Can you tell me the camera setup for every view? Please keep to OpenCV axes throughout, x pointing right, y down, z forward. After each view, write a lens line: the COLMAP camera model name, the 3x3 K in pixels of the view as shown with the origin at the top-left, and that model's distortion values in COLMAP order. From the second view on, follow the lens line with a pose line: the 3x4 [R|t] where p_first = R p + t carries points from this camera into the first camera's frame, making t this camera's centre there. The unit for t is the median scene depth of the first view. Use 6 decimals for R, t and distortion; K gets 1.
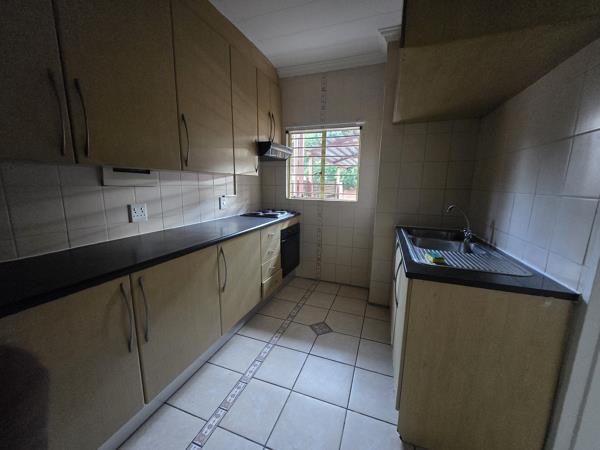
lens RADIAL K [[237.3, 0, 299.0], [0, 237.3, 226.9], [0, 0, 1]] dist [0.014622, -0.000811]
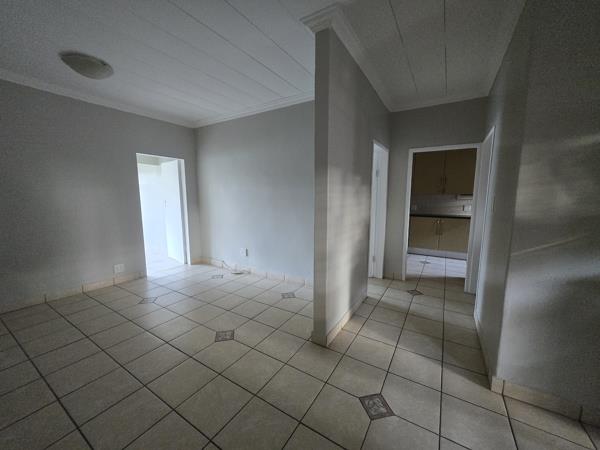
lens RADIAL K [[237.3, 0, 296.9], [0, 237.3, 223.9], [0, 0, 1]] dist [0.014622, -0.000811]
pose [[-0.211396, 0.108359, -0.971375, 2.977154], [-0.178327, 0.972878, 0.147335, 0.082191], [0.960995, 0.204368, -0.186339, -0.535122]]
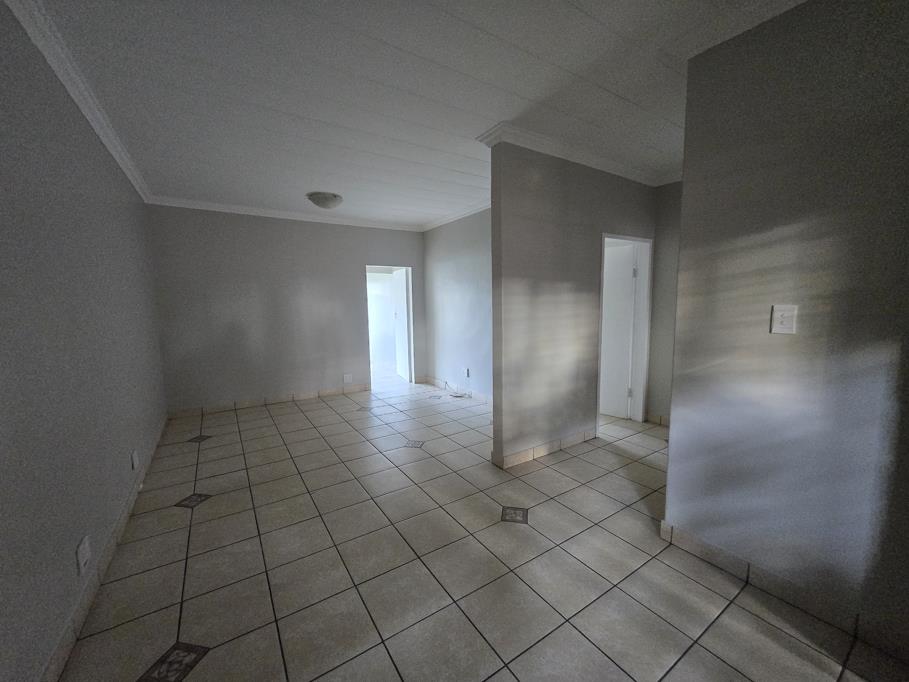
lens RADIAL K [[359.5, 0, 453.0], [0, 359.5, 340.8], [0, 0, 1]] dist [0.014622, -0.000811]
pose [[-0.596548, 0.086785, -0.797872, 3.325958], [-0.133762, 0.969481, 0.205461, -0.085842], [0.791352, 0.229292, -0.566733, 0.210533]]
